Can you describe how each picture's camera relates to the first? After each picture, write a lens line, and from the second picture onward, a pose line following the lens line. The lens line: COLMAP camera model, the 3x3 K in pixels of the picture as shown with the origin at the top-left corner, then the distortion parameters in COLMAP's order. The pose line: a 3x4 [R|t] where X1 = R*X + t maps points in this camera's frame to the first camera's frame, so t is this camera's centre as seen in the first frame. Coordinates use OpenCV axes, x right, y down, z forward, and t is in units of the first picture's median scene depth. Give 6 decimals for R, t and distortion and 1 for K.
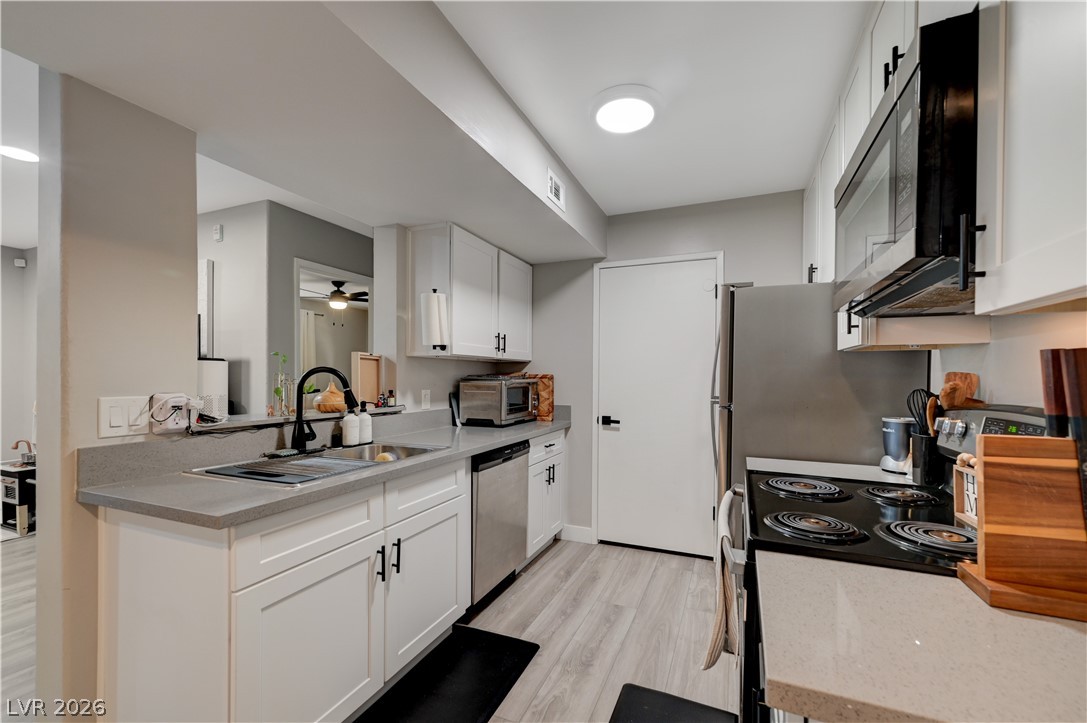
lens RADIAL K [[445.9, 0, 551.3], [0, 445.9, 378.4], [0, 0, 1]] dist [0.005842, 0.000363]
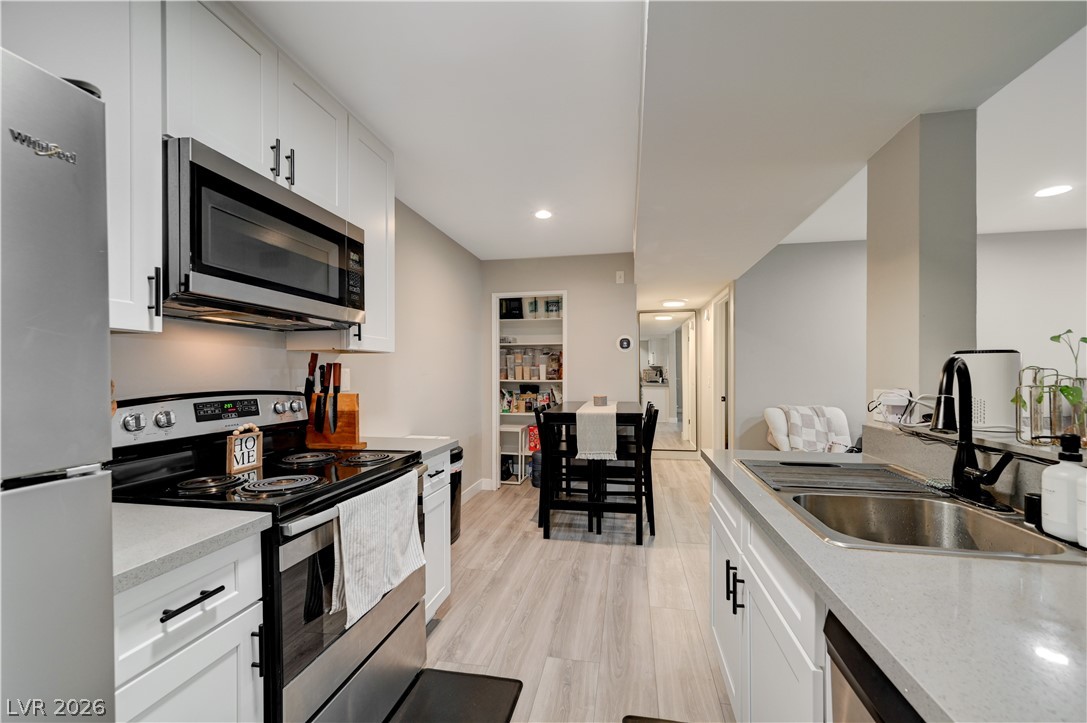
lens RADIAL K [[426.9, 0, 550.8], [0, 426.9, 367.5], [0, 0, 1]] dist [0.002563, 0.000261]
pose [[-0.978577, -0.001840, -0.205872, 0.101443], [-0.001129, 0.999993, -0.003569, -0.007354], [0.205877, -0.003260, -0.978572, 1.172031]]
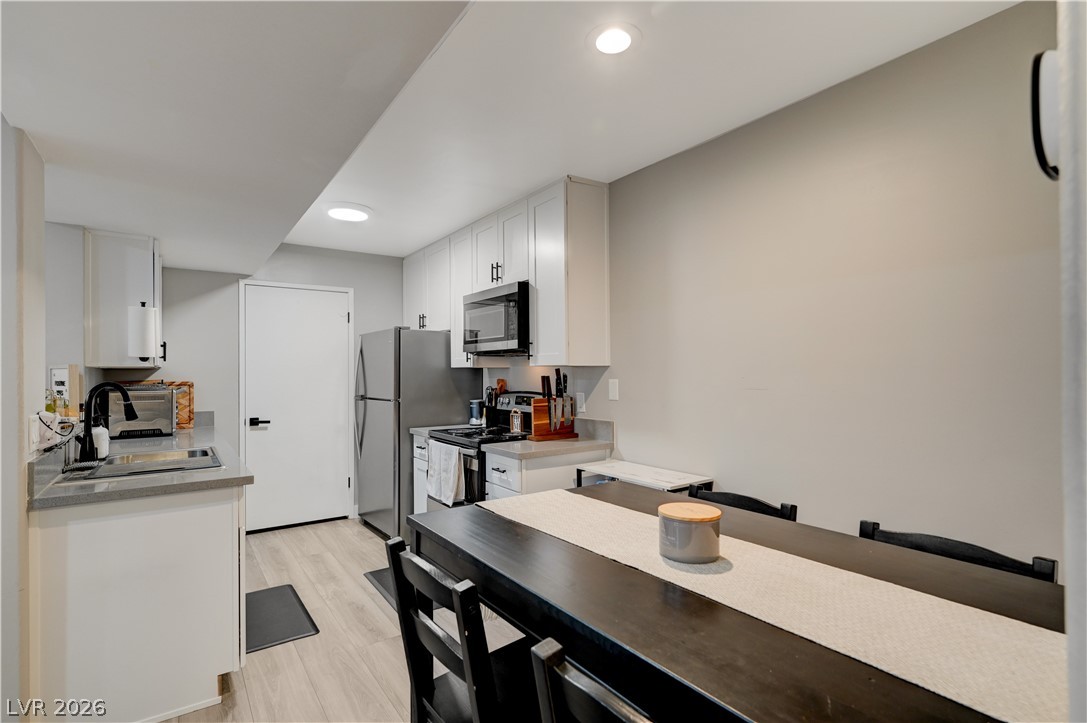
lens RADIAL K [[524.7, 0, 547.2], [0, 524.7, 370.0], [0, 0, 1]] dist [0.002999, -0.000529]
pose [[0.534329, -0.004948, 0.845262, -0.816973], [0.013122, 0.999911, -0.002442, -0.030752], [-0.845175, 0.012396, 0.534346, -0.442222]]
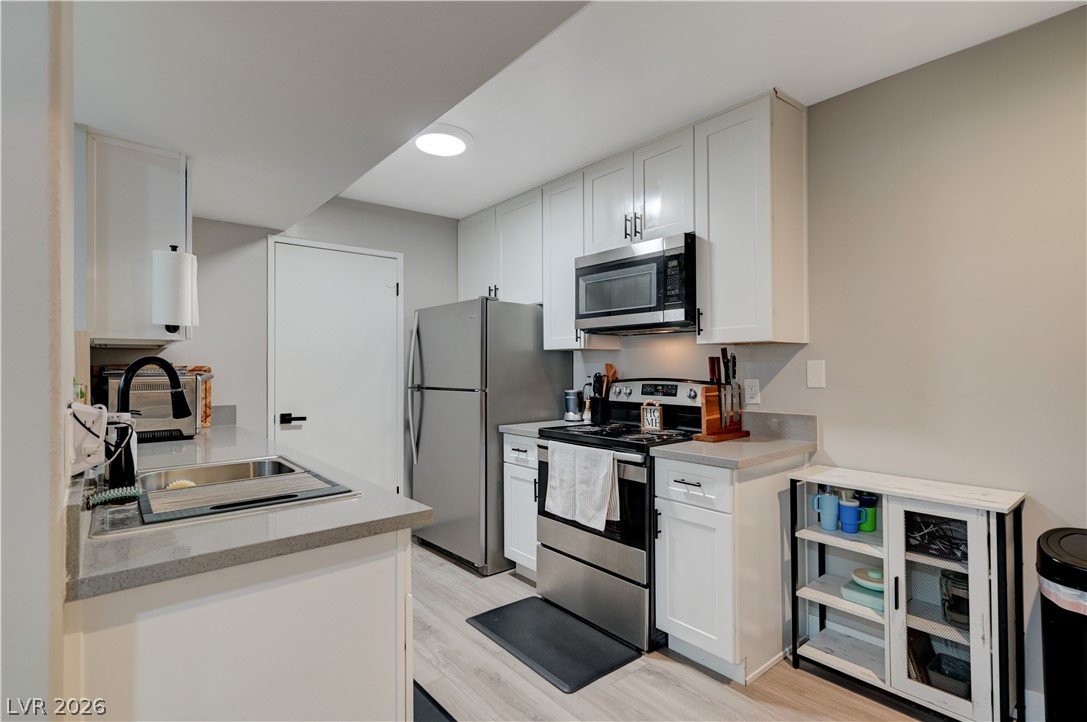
lens RADIAL K [[524.7, 0, 549.6], [0, 524.7, 362.3], [0, 0, 1]] dist [0.002999, -0.000529]
pose [[0.461223, 0.000184, 0.887284, -0.752371], [0.010608, 0.999927, -0.005721, -0.005606], [-0.887221, 0.012051, 0.461188, 0.098119]]
